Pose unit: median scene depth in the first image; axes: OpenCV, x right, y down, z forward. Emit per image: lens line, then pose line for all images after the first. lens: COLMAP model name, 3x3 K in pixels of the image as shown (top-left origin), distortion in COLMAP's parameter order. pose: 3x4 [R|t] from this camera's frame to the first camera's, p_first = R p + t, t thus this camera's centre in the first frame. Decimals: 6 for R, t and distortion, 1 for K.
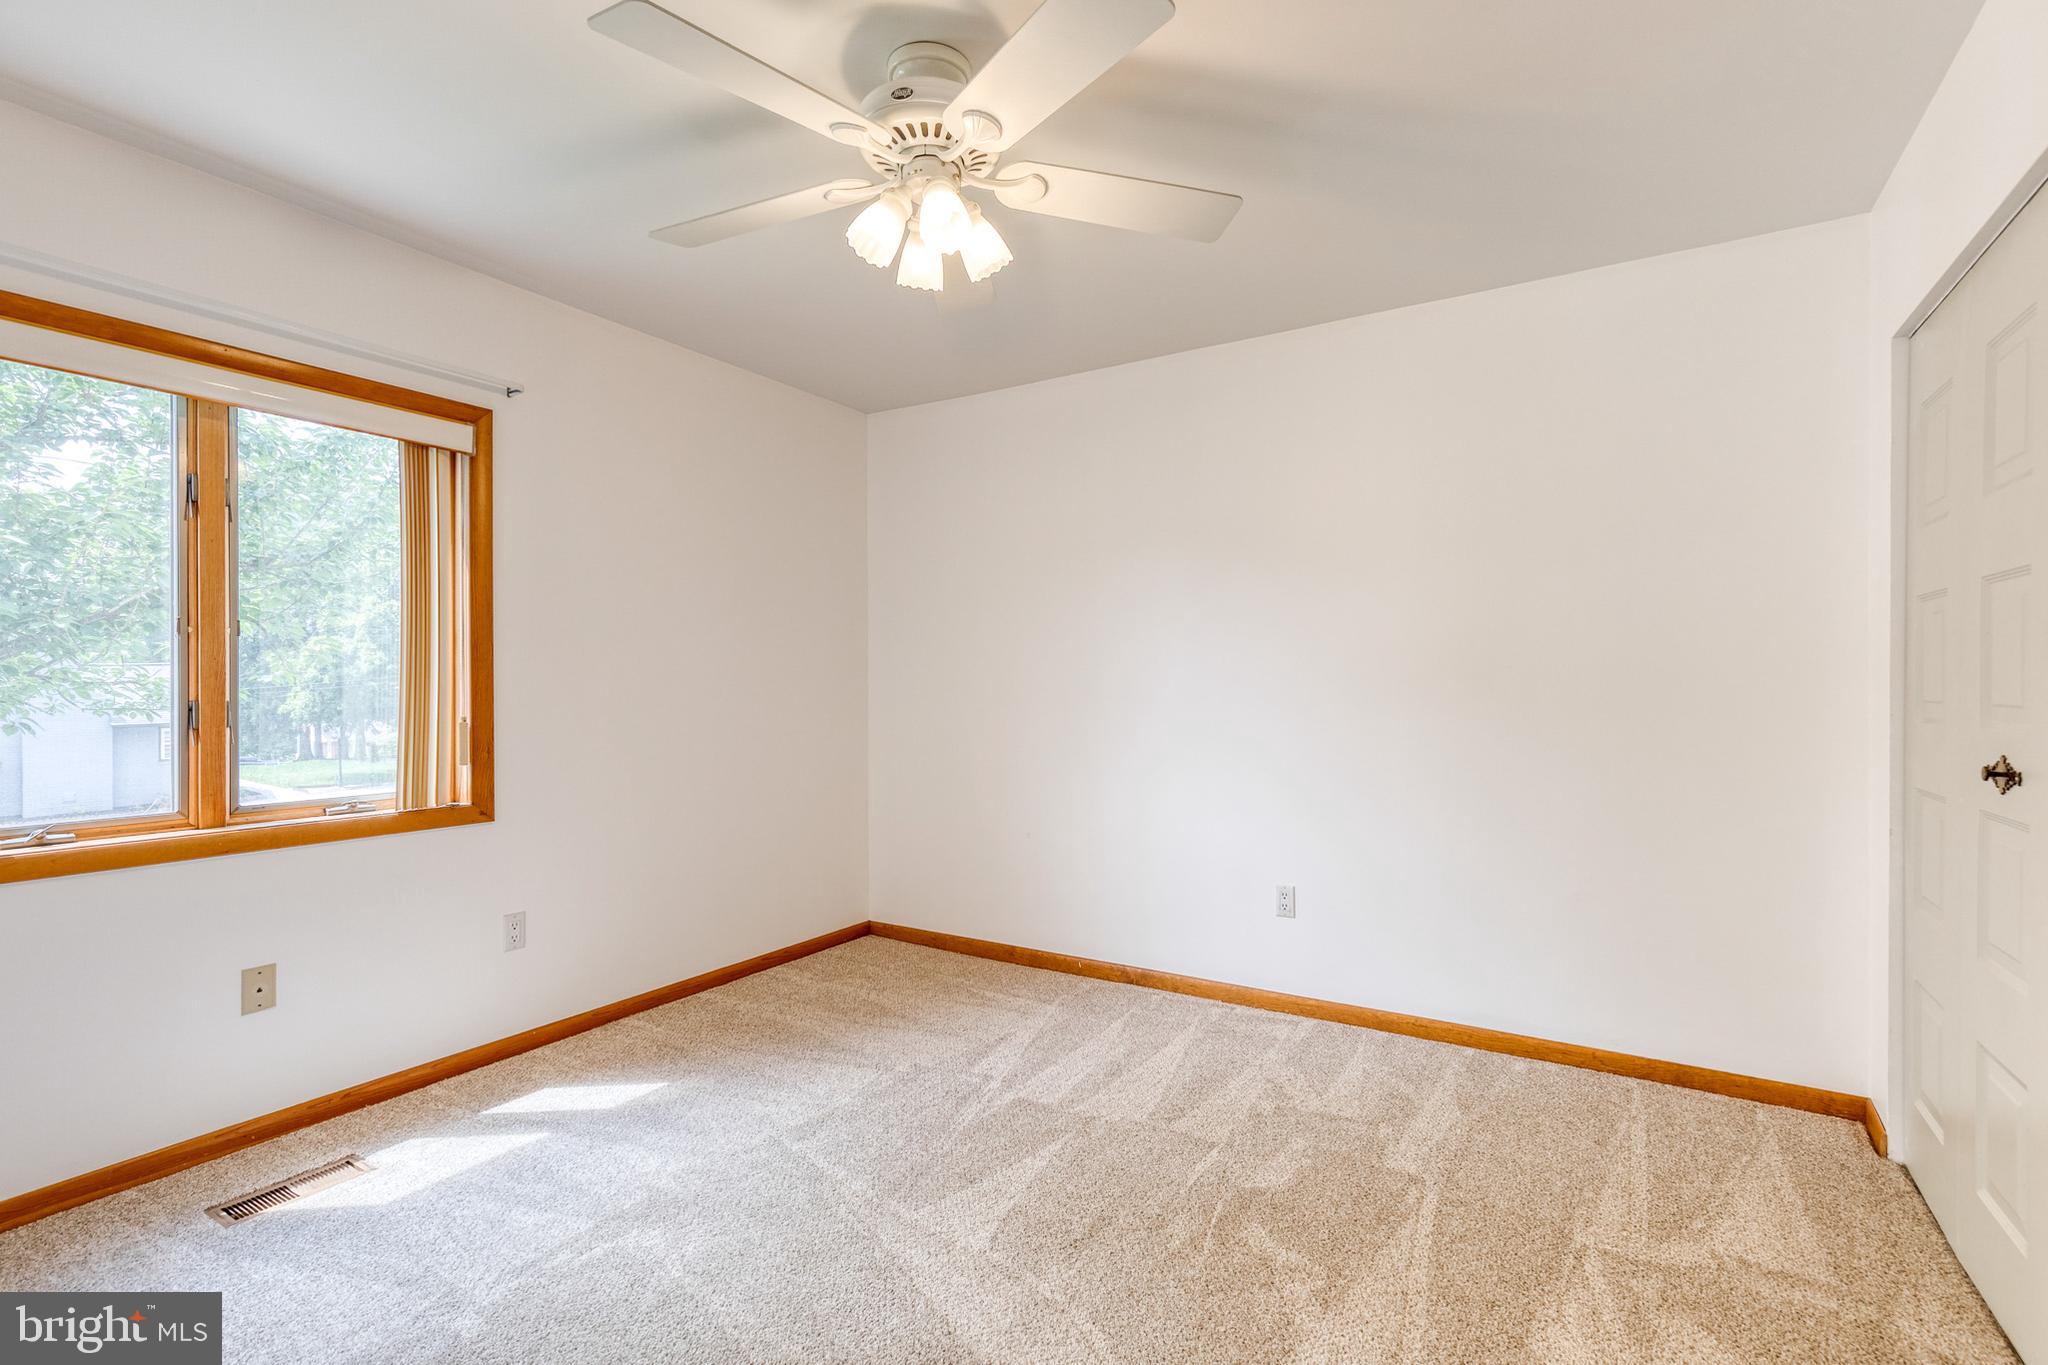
lens RADIAL K [[983.0, 0, 1027.0], [0, 983.0, 675.6], [0, 0, 1]] dist [0.013362, -0.000870]
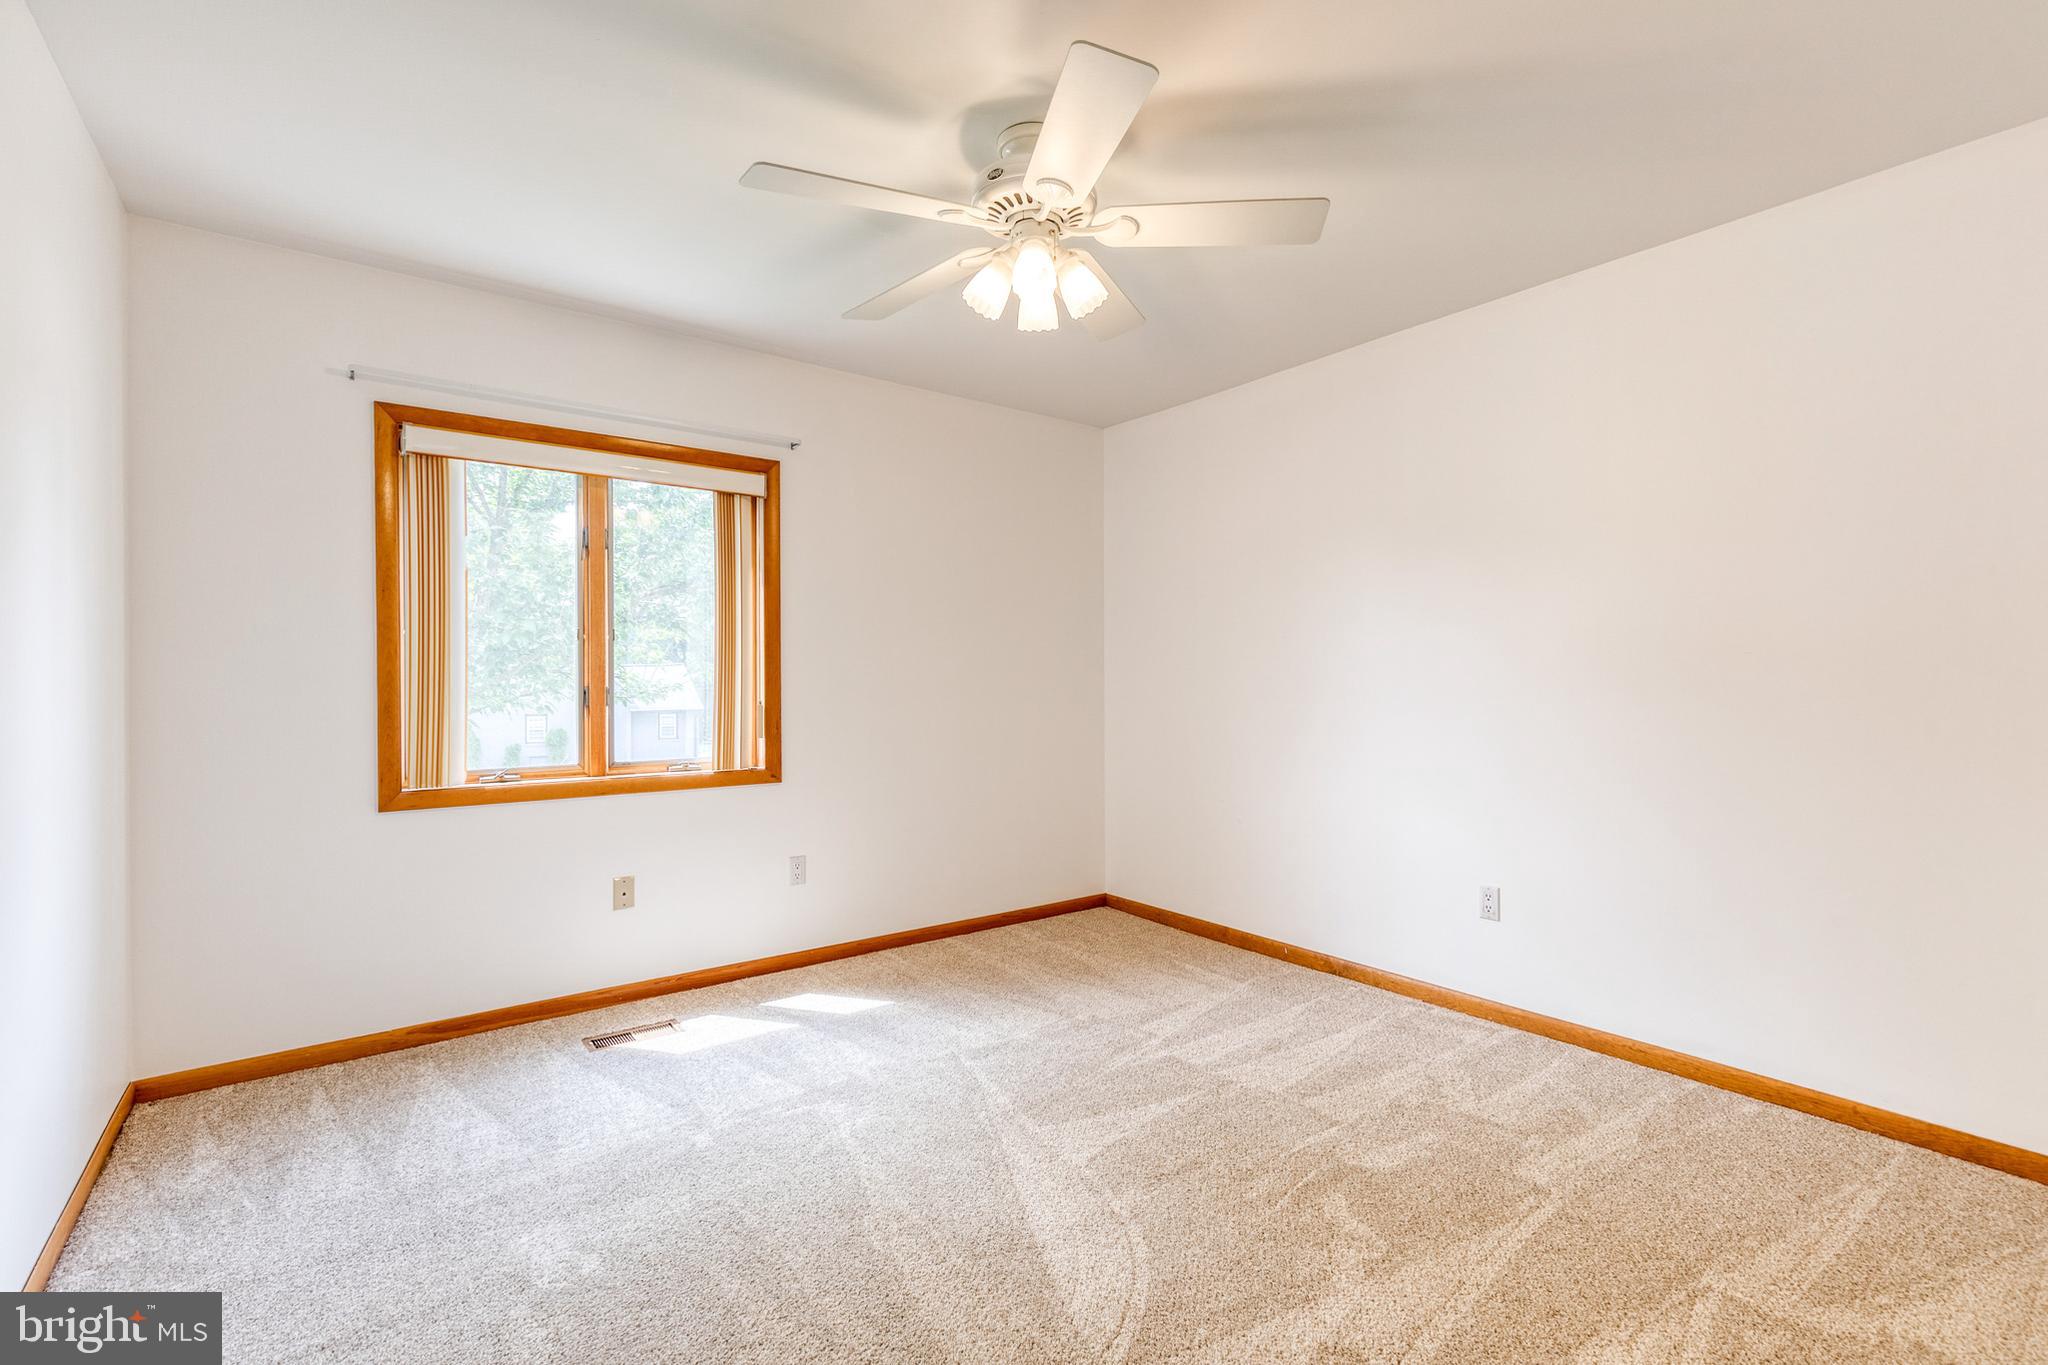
lens RADIAL K [[983.0, 0, 1027.0], [0, 983.0, 675.6], [0, 0, 1]] dist [0.013362, -0.000870]
pose [[0.923848, -0.002726, -0.382750, 0.282967], [0.002860, 0.999996, -0.000219, 0.011780], [0.382749, -0.000893, 0.923852, -0.065327]]
